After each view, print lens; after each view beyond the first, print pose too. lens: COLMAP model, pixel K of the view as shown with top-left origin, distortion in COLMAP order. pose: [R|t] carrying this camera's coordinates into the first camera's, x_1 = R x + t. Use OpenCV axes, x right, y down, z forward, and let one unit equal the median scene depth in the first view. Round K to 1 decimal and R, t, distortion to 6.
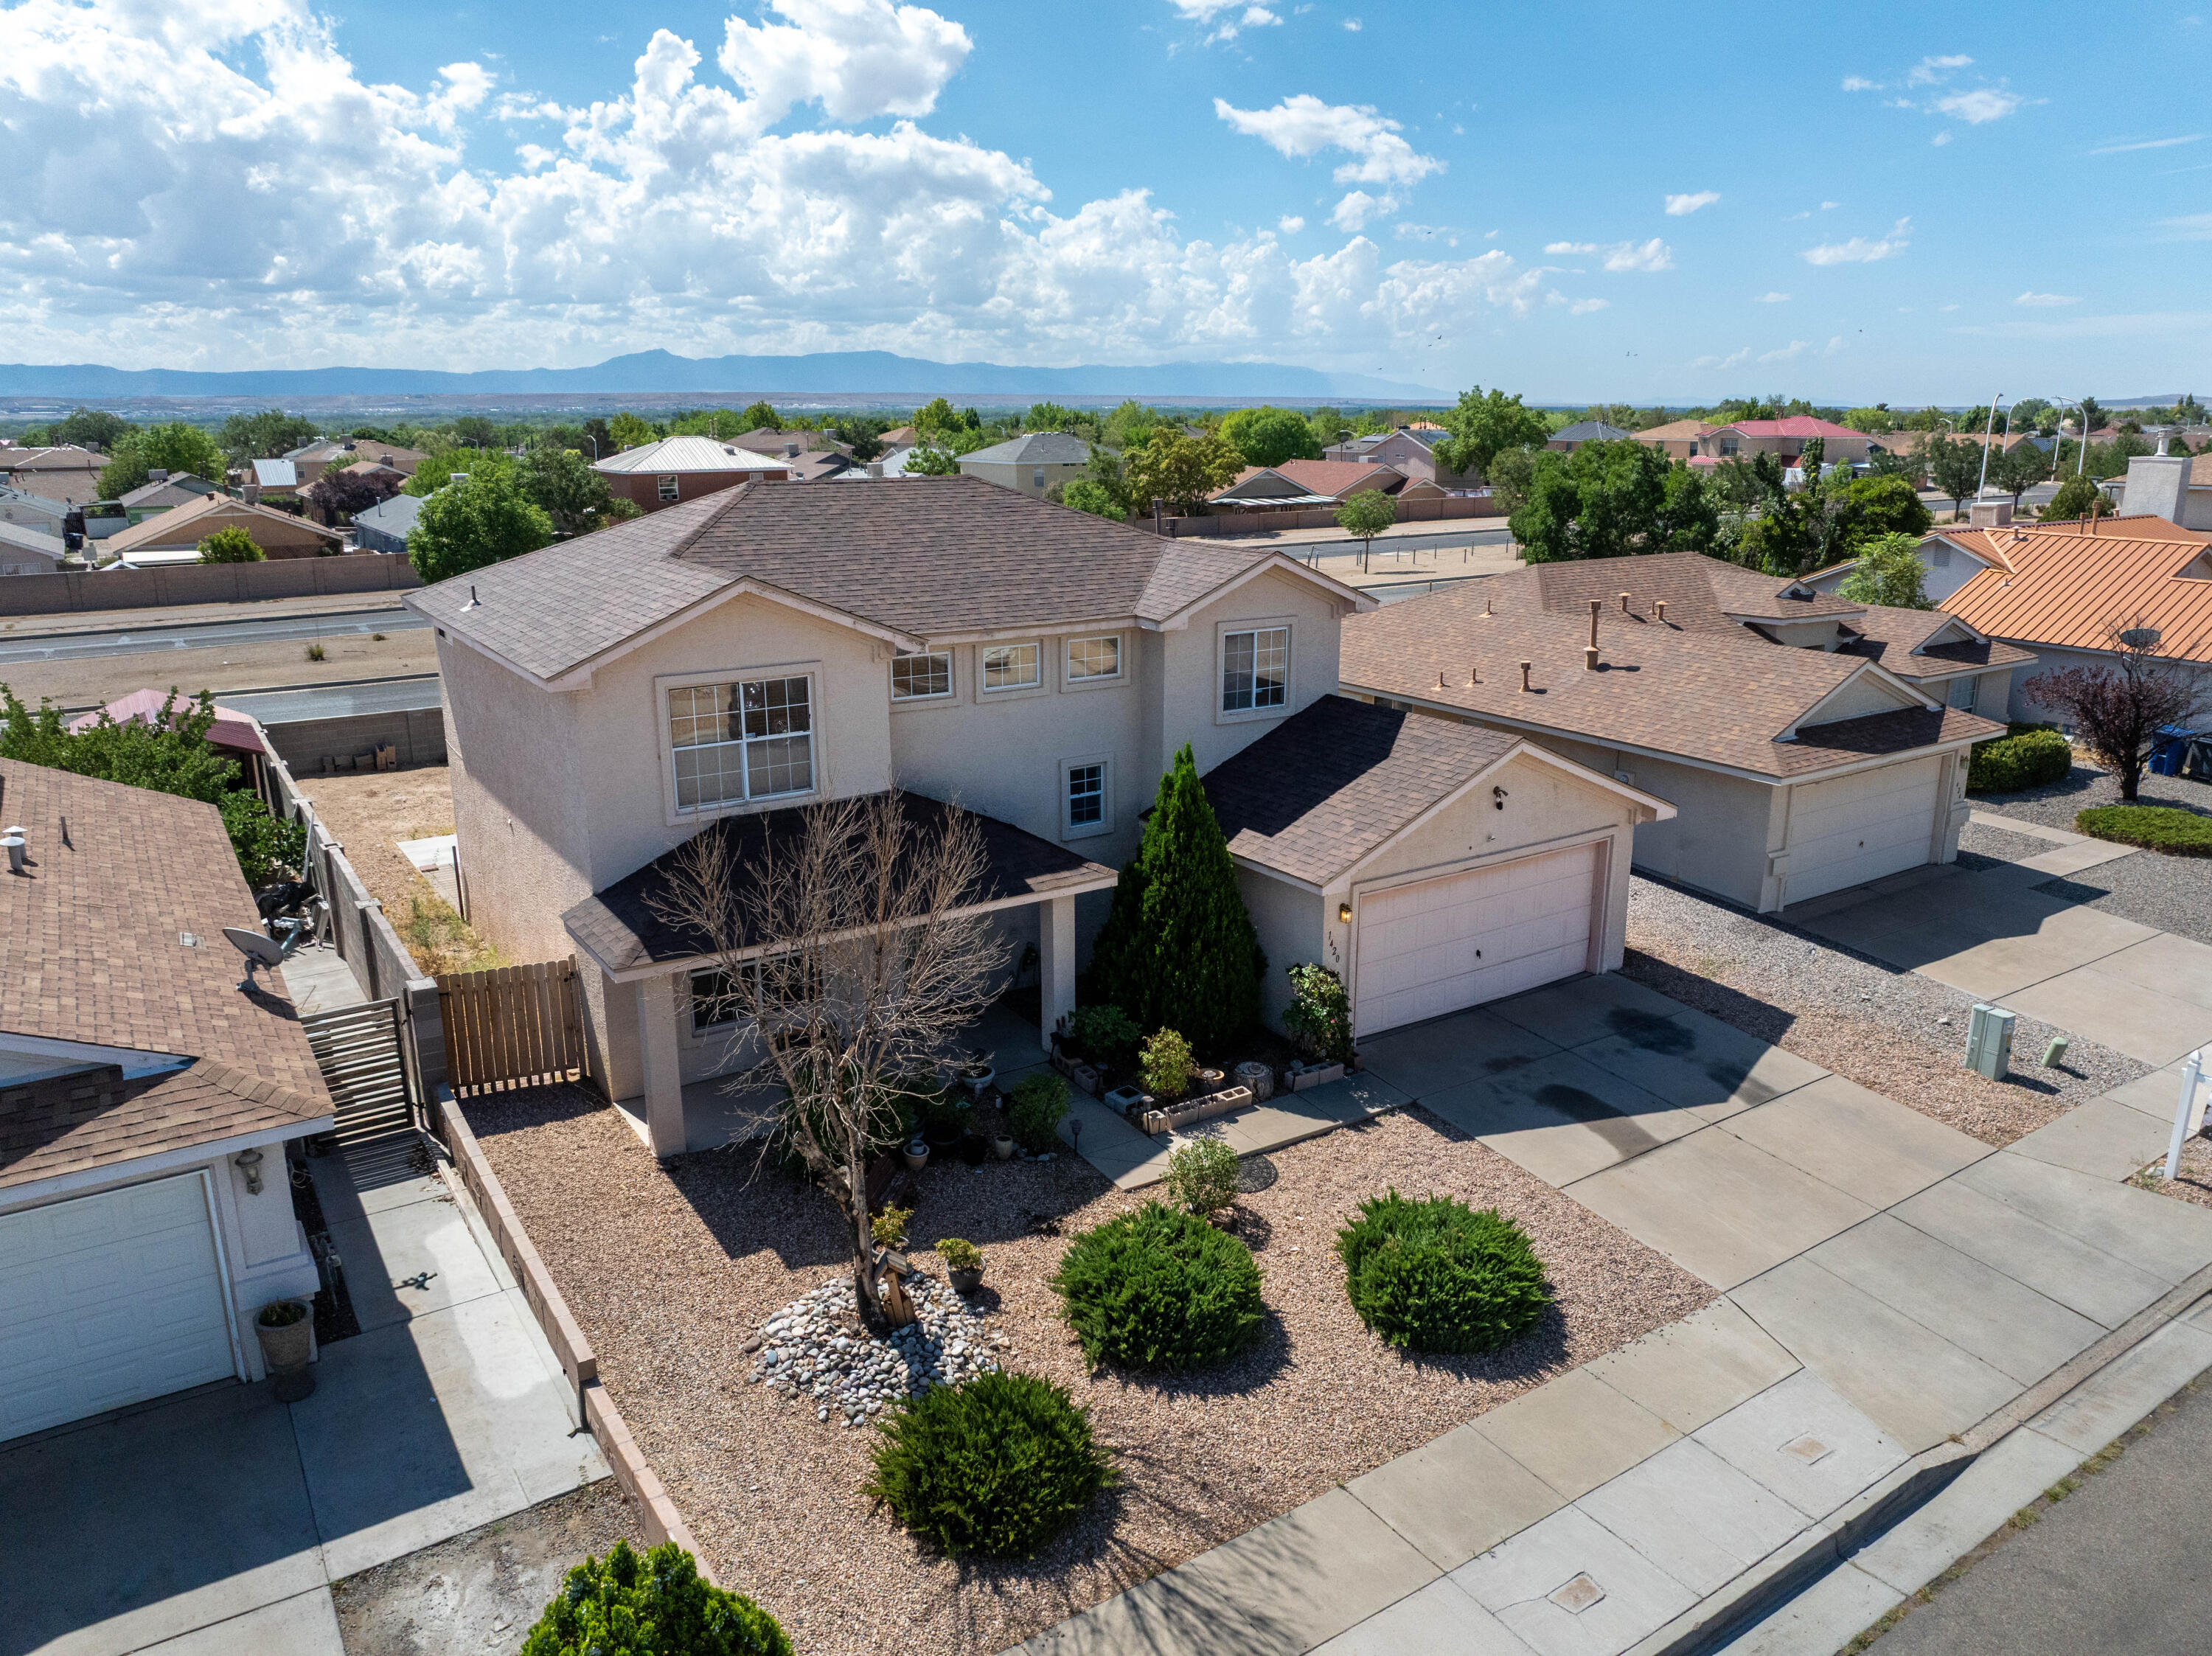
lens RADIAL K [[1555.8, 0, 1106.0], [0, 1555.8, 828.0], [0, 0, 1]] dist [-0.037819, 0.002016]
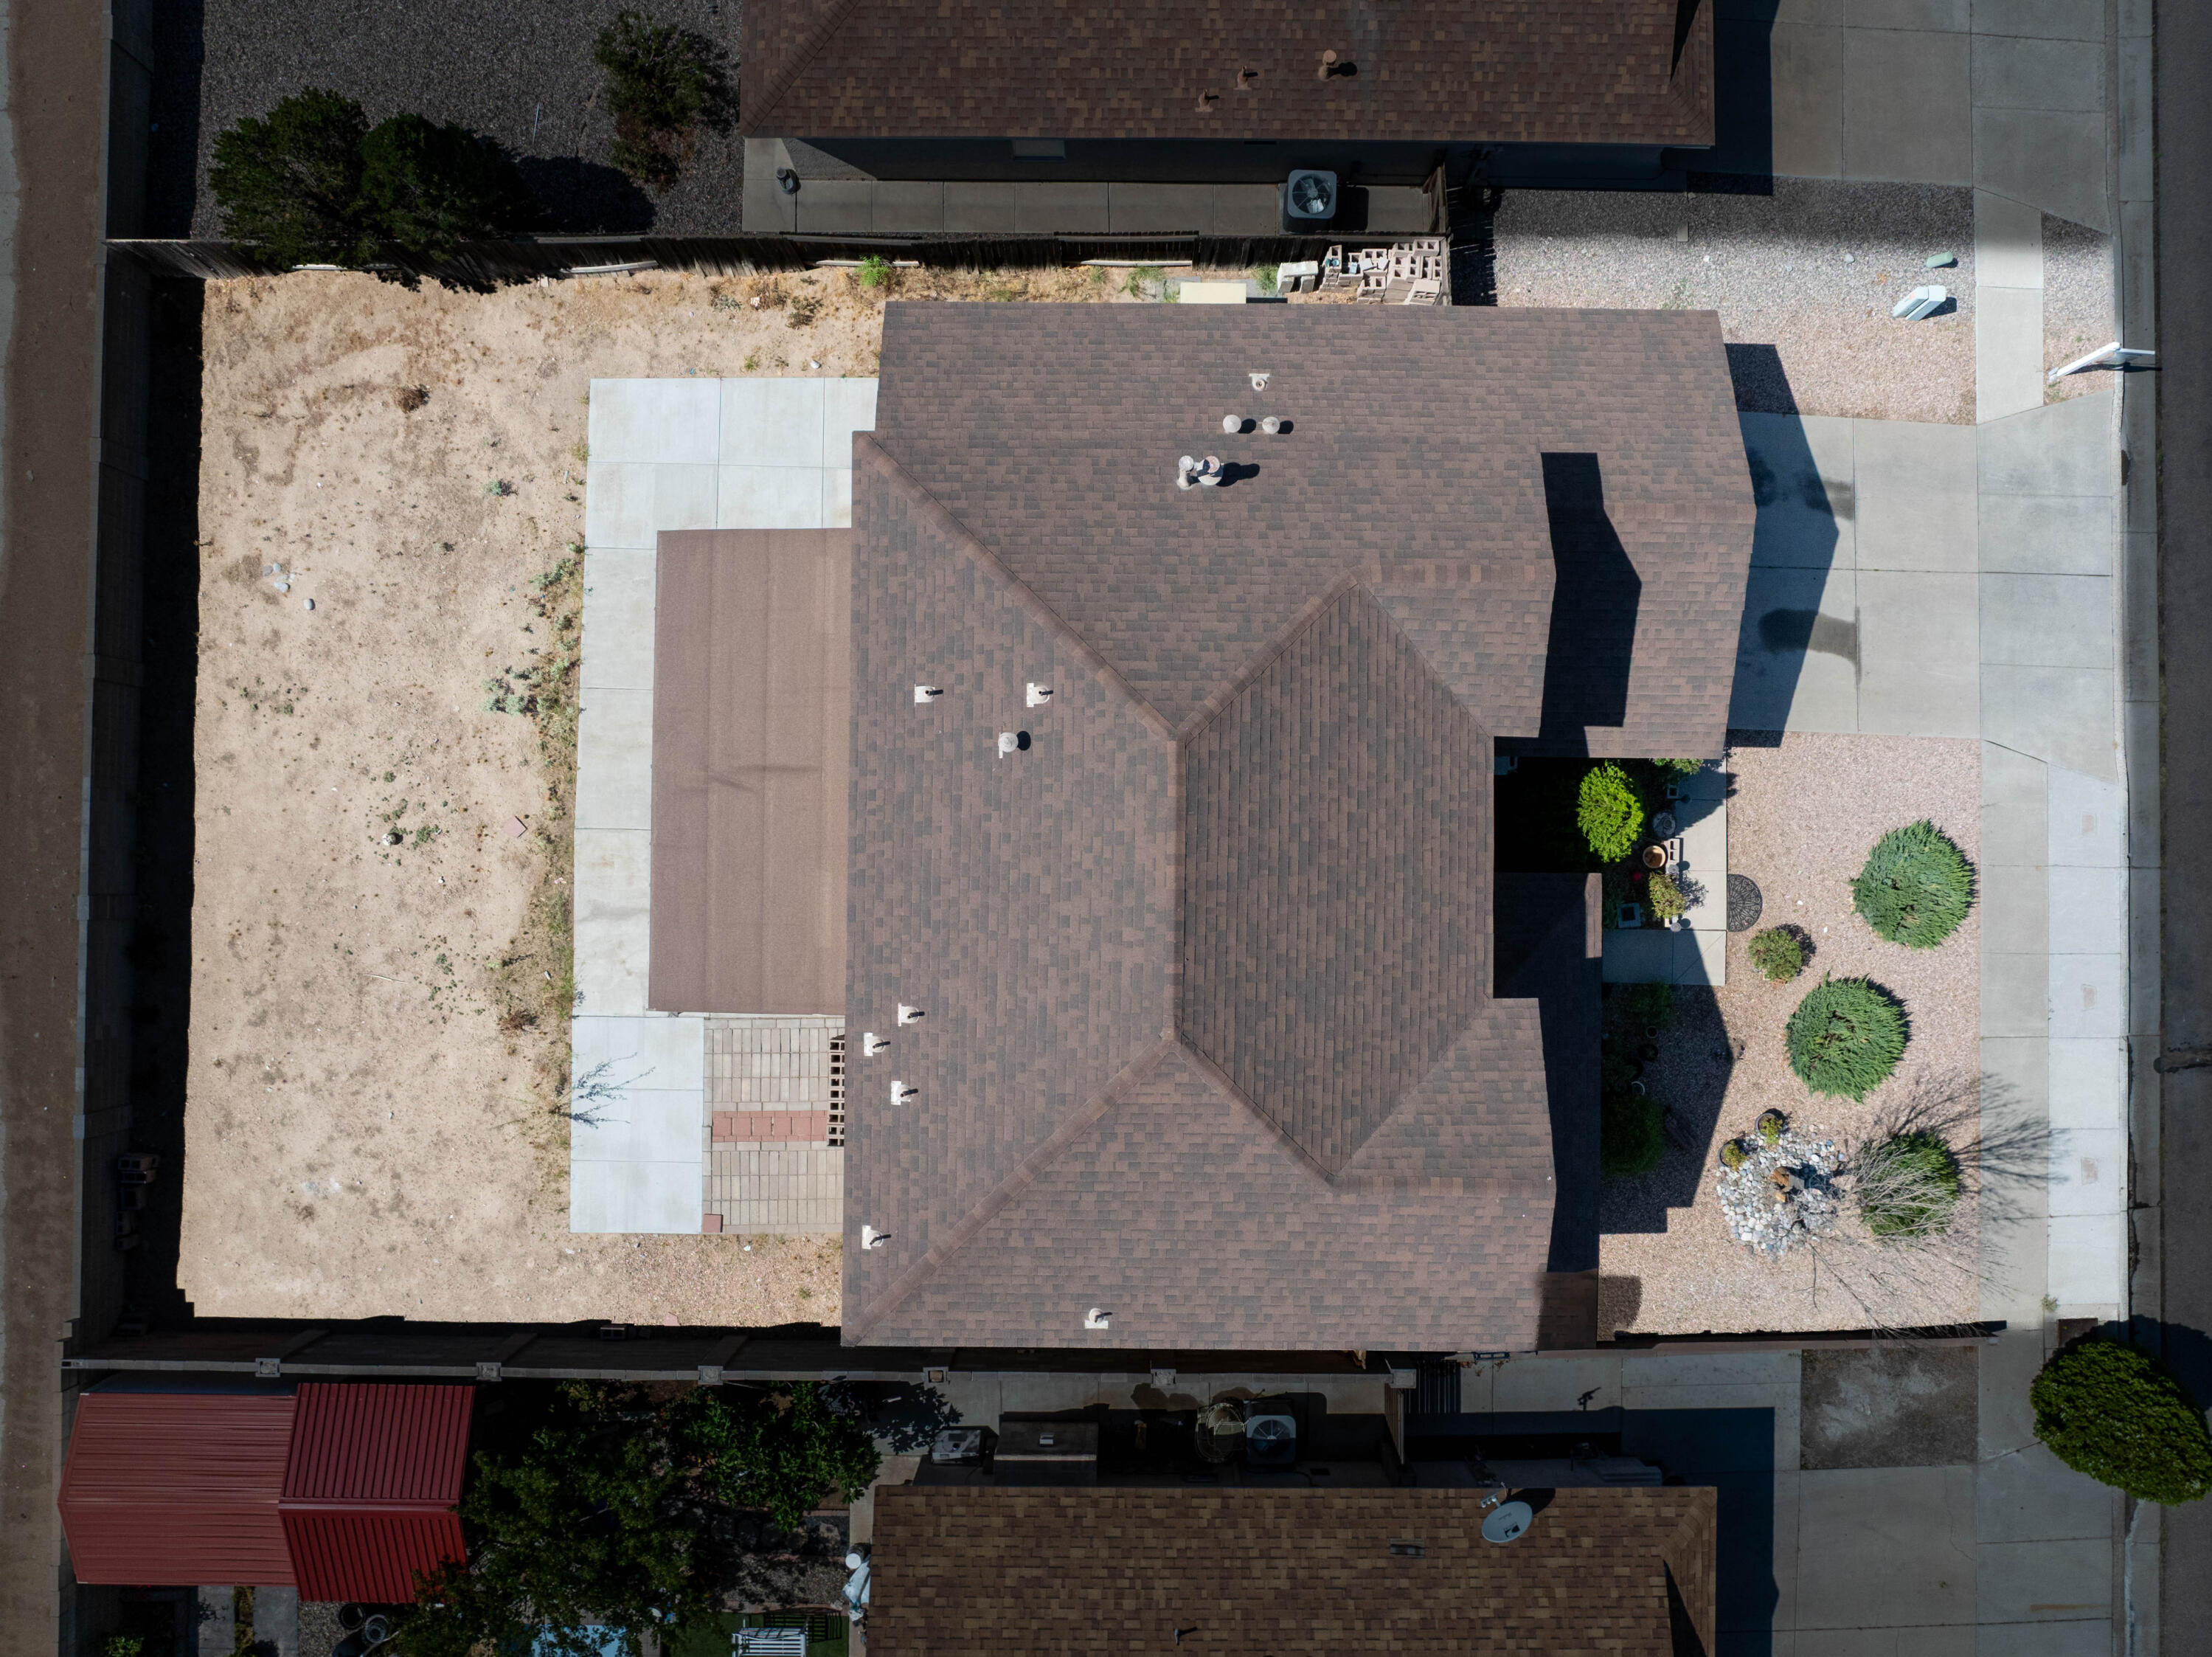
lens RADIAL K [[1556.0, 0, 1106.0], [0, 1556.0, 828.5], [0, 0, 1]] dist [-0.037819, 0.002016]
pose [[0.554965, -0.831574, 0.022337, -0.200756], [0.217507, 0.170970, 0.960968, -1.210154], [-0.802935, -0.528445, 0.275756, 1.002186]]
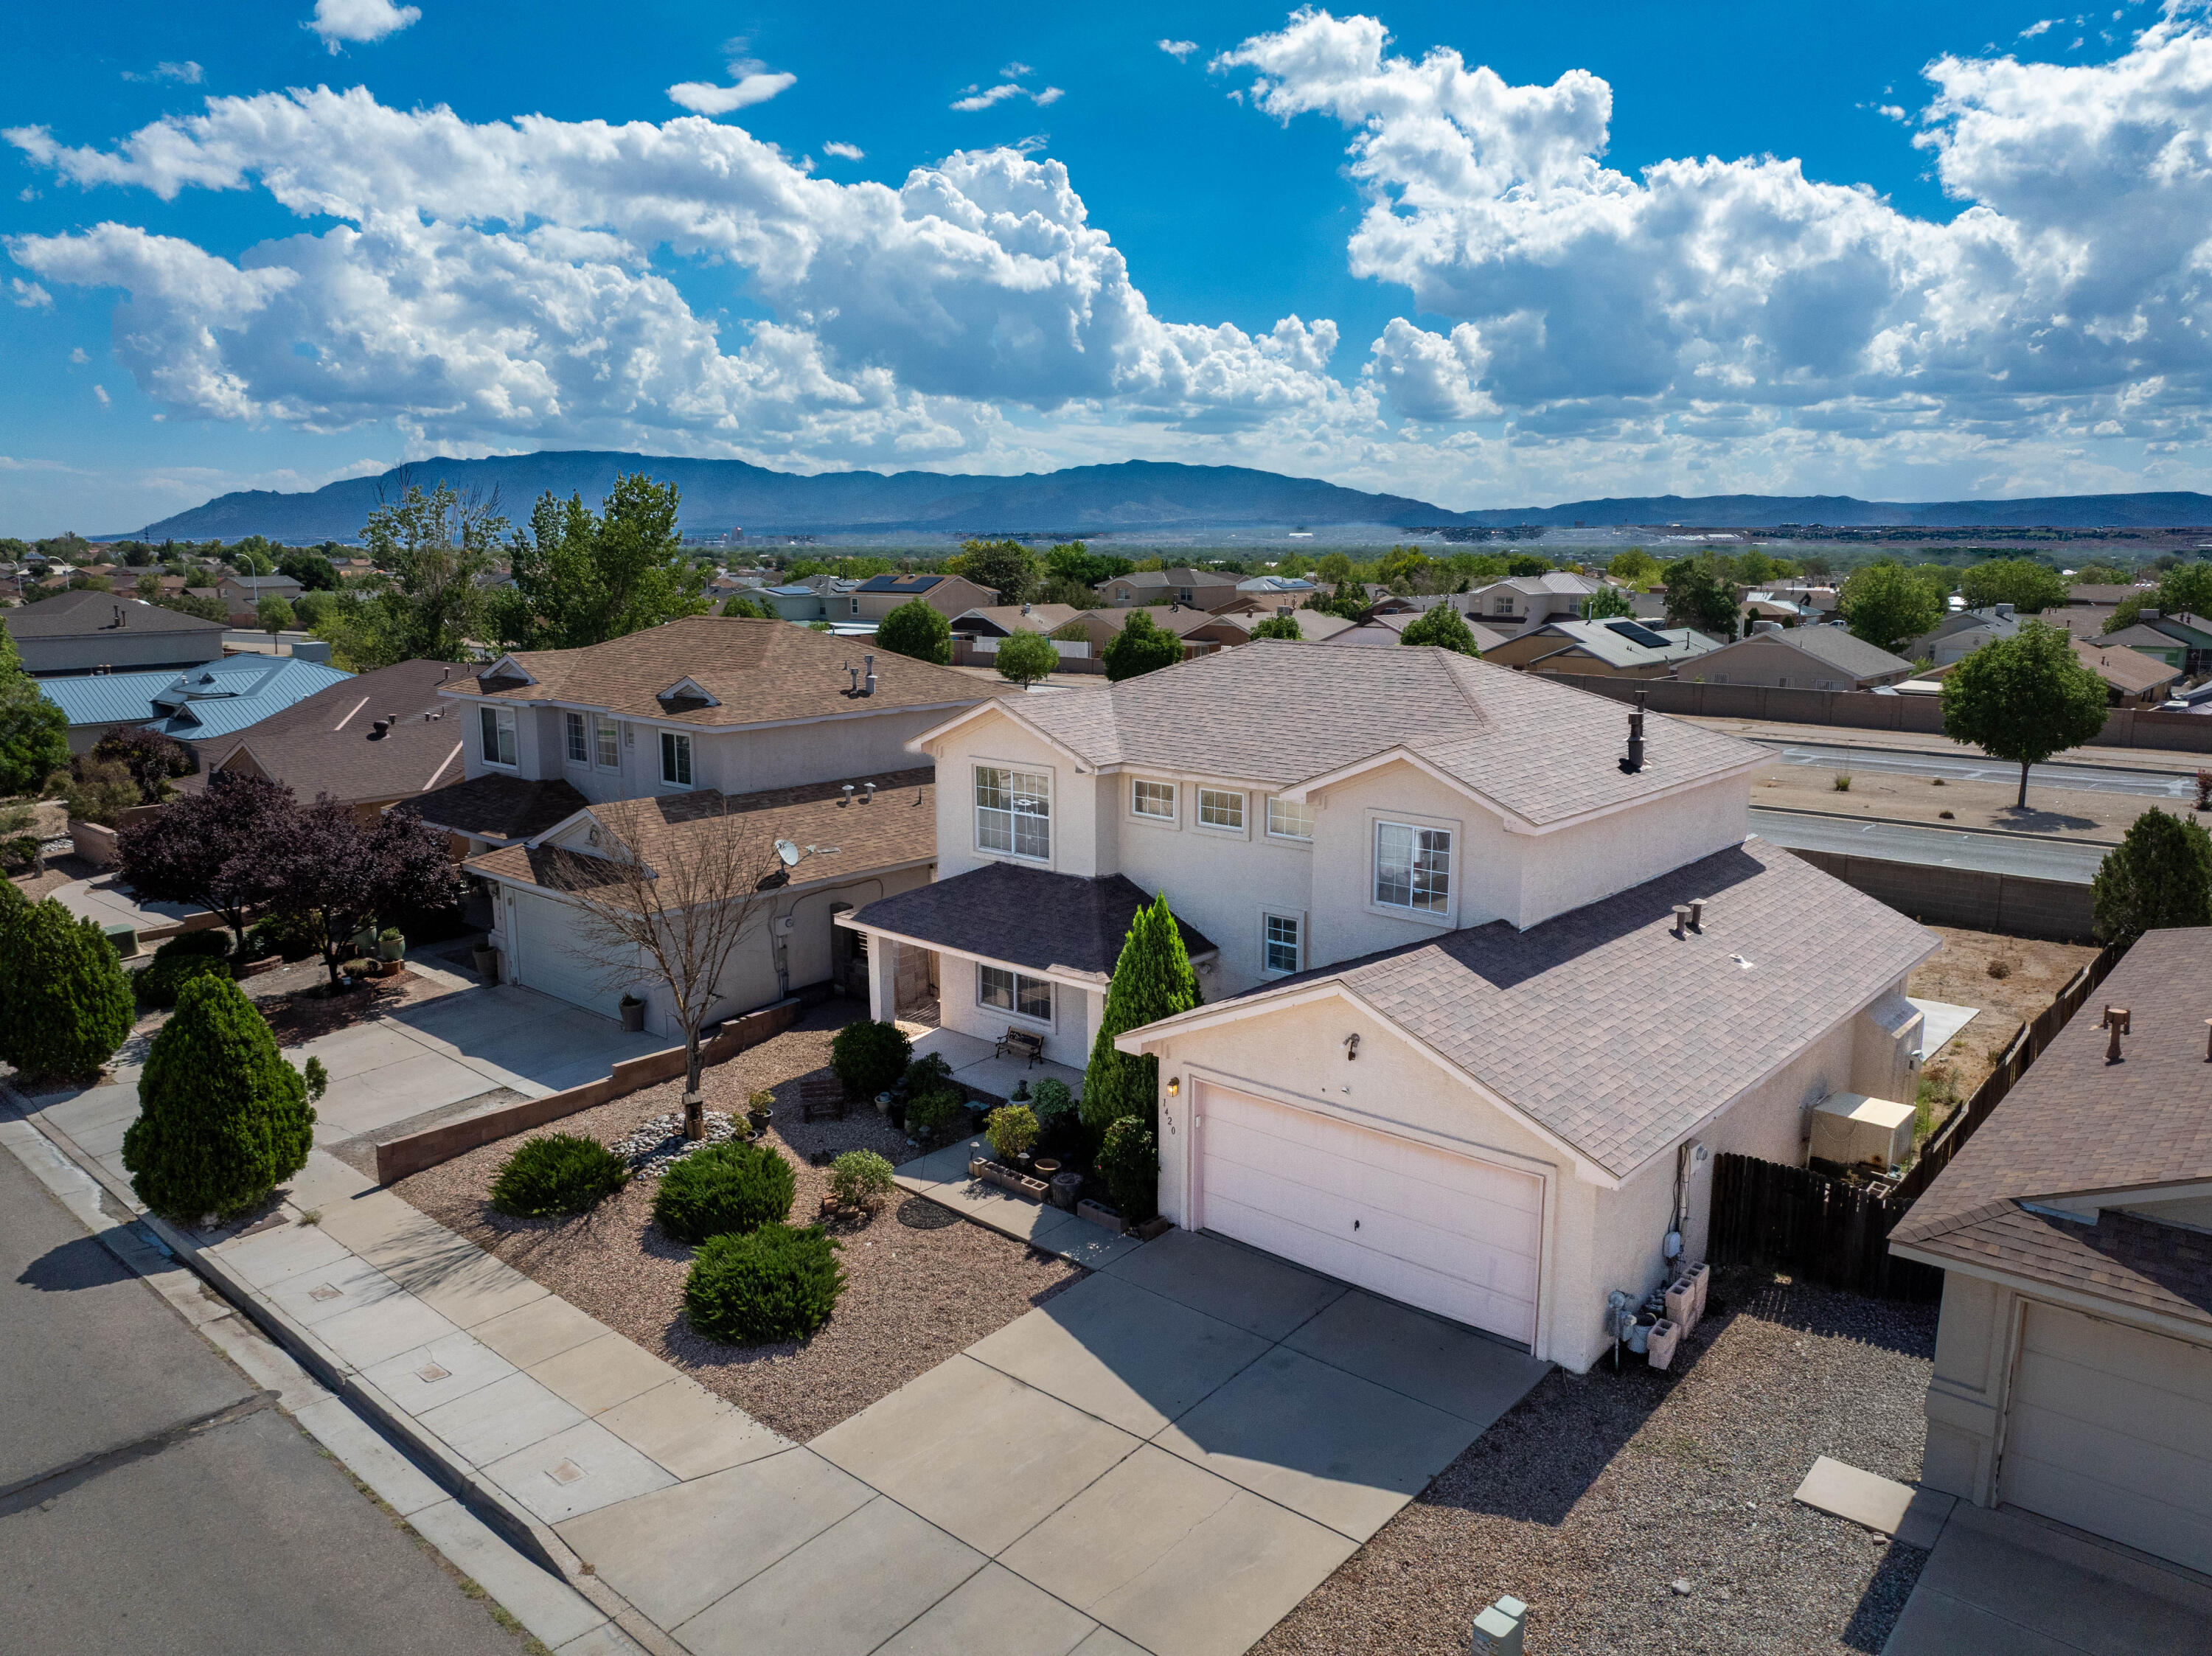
lens RADIAL K [[1555.8, 0, 1106.0], [0, 1555.8, 828.0], [0, 0, 1]] dist [-0.037819, 0.002016]
pose [[0.257219, 0.177157, -0.949976, 1.097163], [-0.253152, 0.961074, 0.110683, -0.212922], [0.932605, 0.212019, 0.292054, 0.639178]]
